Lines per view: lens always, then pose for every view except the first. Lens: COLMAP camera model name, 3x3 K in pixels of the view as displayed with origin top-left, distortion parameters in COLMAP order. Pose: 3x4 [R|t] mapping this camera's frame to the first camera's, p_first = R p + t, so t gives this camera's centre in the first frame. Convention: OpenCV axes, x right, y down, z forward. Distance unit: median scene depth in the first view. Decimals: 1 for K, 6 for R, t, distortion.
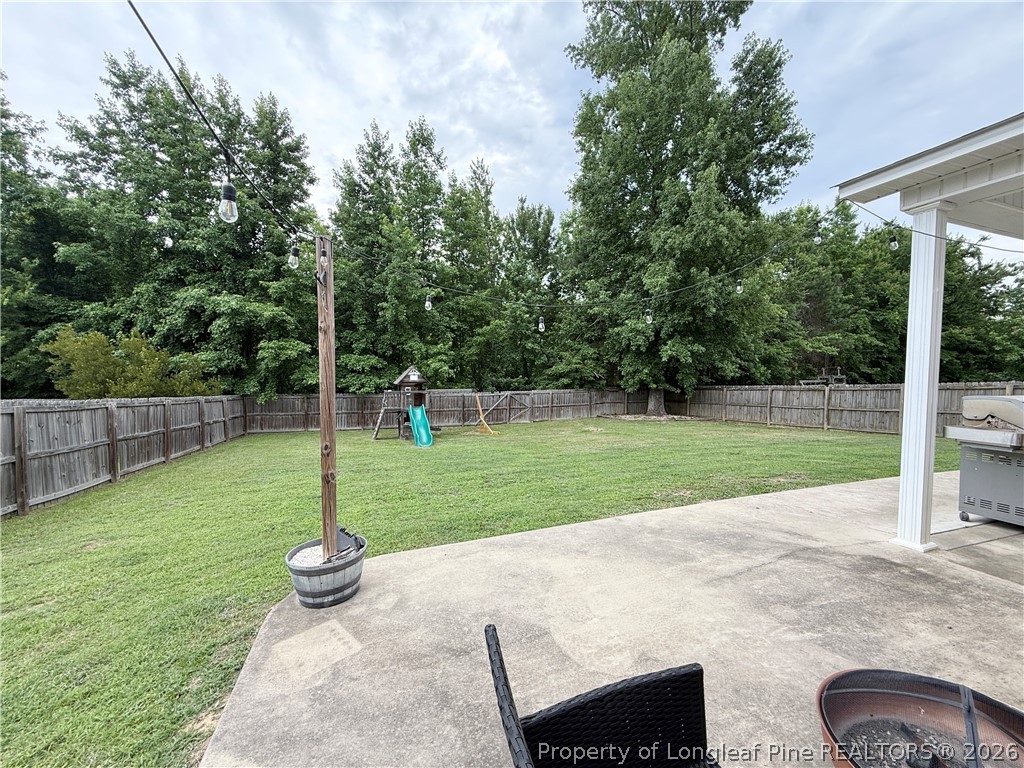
lens RADIAL K [[409.6, 0, 511.6], [0, 409.6, 385.7], [0, 0, 1]] dist [-0.000902, 0.000795]
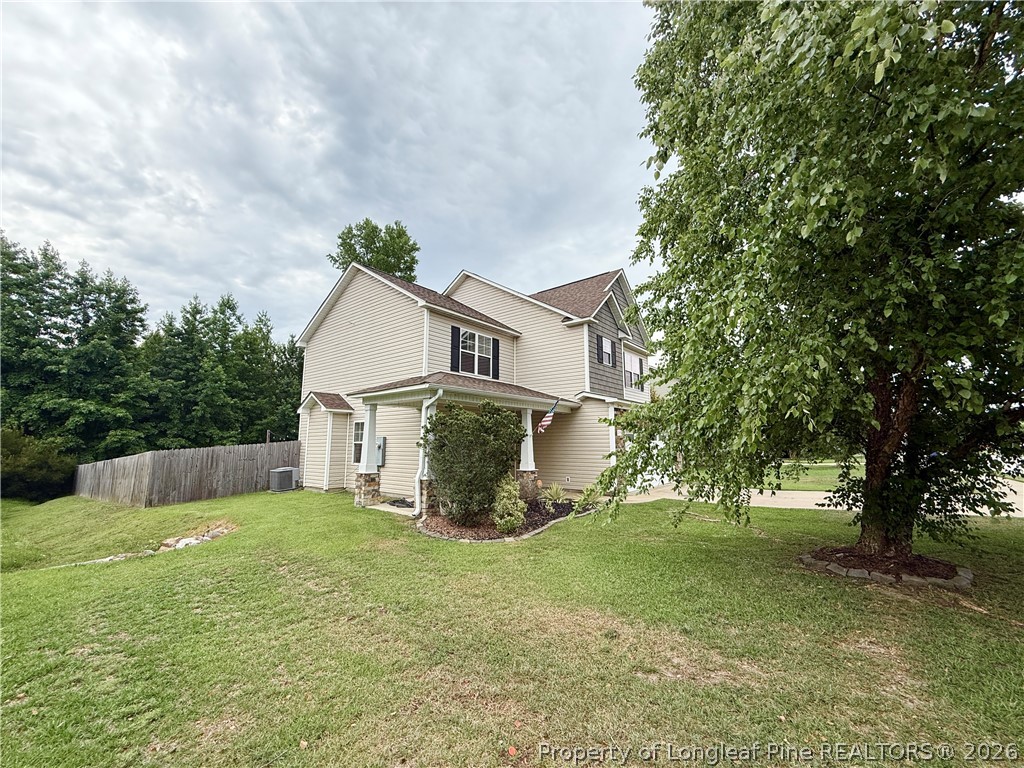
lens RADIAL K [[409.6, 0, 511.5], [0, 409.6, 378.5], [0, 0, 1]] dist [-0.000902, 0.000795]
pose [[0.847475, 0.072340, 0.525883, -0.099090], [0.029000, 0.982882, -0.181938, 0.021813], [-0.530042, 0.169439, 0.830870, -0.941942]]
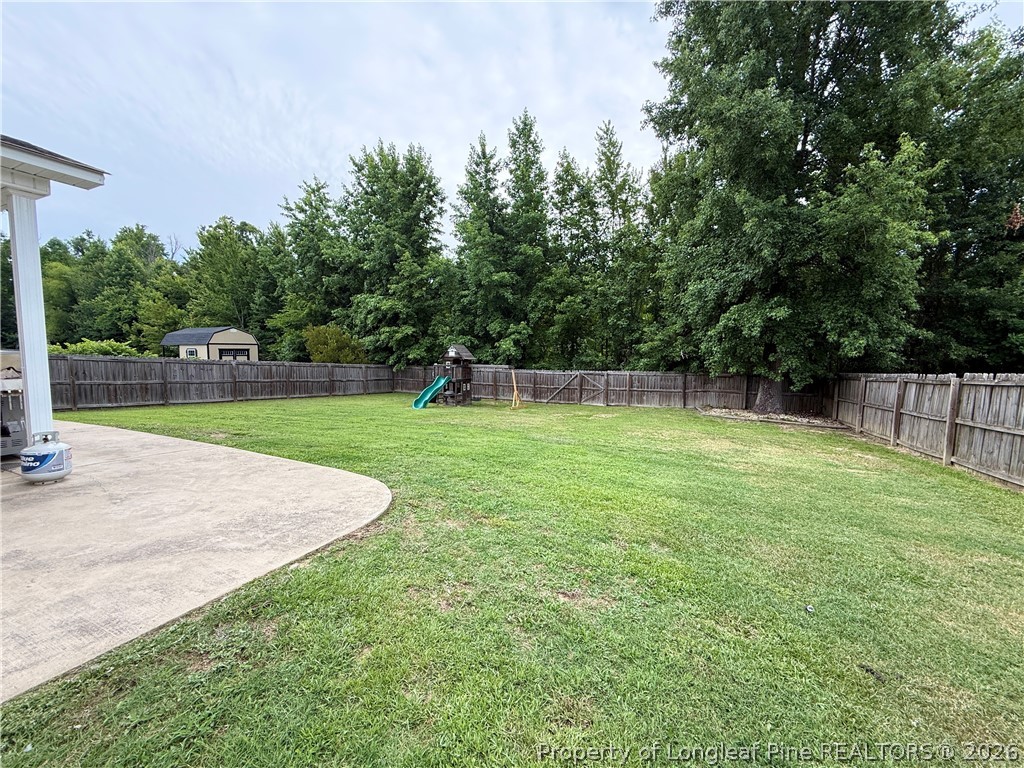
lens RADIAL K [[409.6, 0, 510.9], [0, 409.6, 383.0], [0, 0, 1]] dist [-0.000902, 0.000795]
pose [[0.713820, 0.056923, -0.698012, 0.548544], [-0.033005, 0.998318, 0.047661, 0.002294], [0.699551, -0.010984, 0.714498, 0.212674]]
